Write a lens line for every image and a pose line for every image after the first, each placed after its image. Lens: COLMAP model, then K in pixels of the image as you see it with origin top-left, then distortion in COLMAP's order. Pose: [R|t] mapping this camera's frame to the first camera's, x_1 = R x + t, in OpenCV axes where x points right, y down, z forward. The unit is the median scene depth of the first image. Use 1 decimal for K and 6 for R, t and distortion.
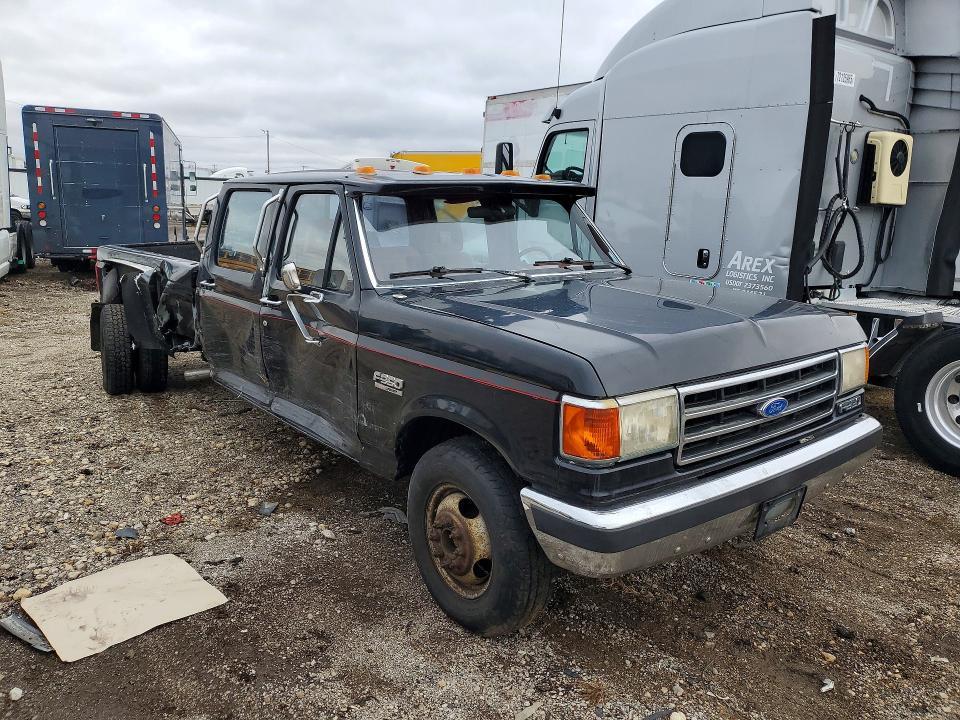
lens RADIAL K [[720.8, 0, 479.2], [0, 720.8, 360.5], [0, 0, 1]] dist [0.022308, -0.000736]
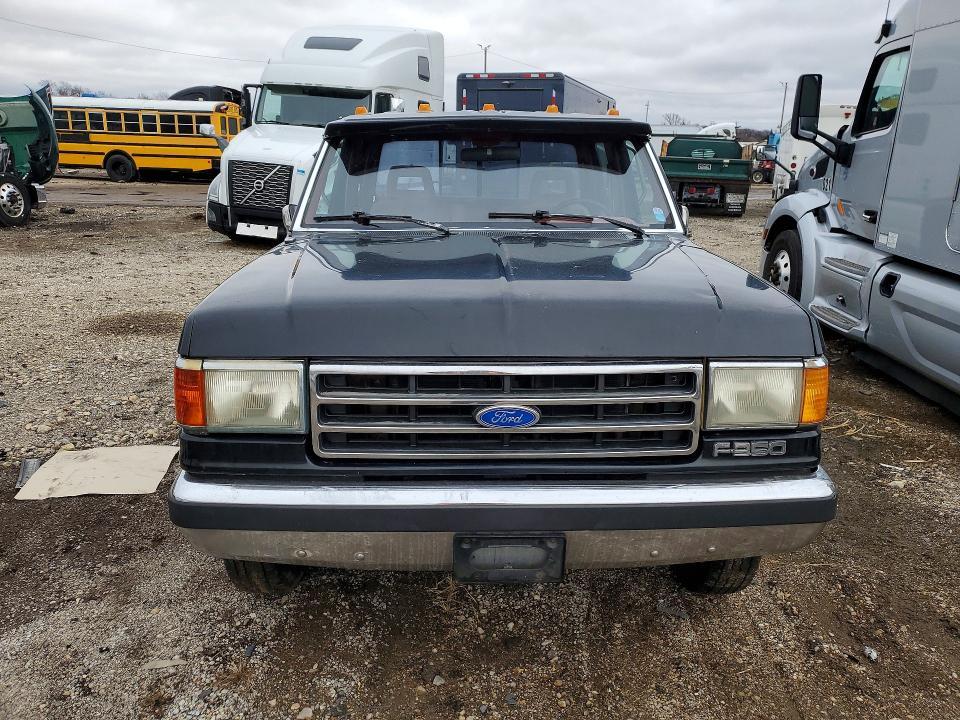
lens RADIAL K [[720.8, 0, 480.0], [0, 720.8, 360.5], [0, 0, 1]] dist [0.022308, -0.000736]
pose [[0.808873, 0.152079, -0.567975, 0.645544], [-0.118853, 0.988321, 0.095366, -0.048190], [0.575845, -0.009633, 0.817502, 0.314651]]
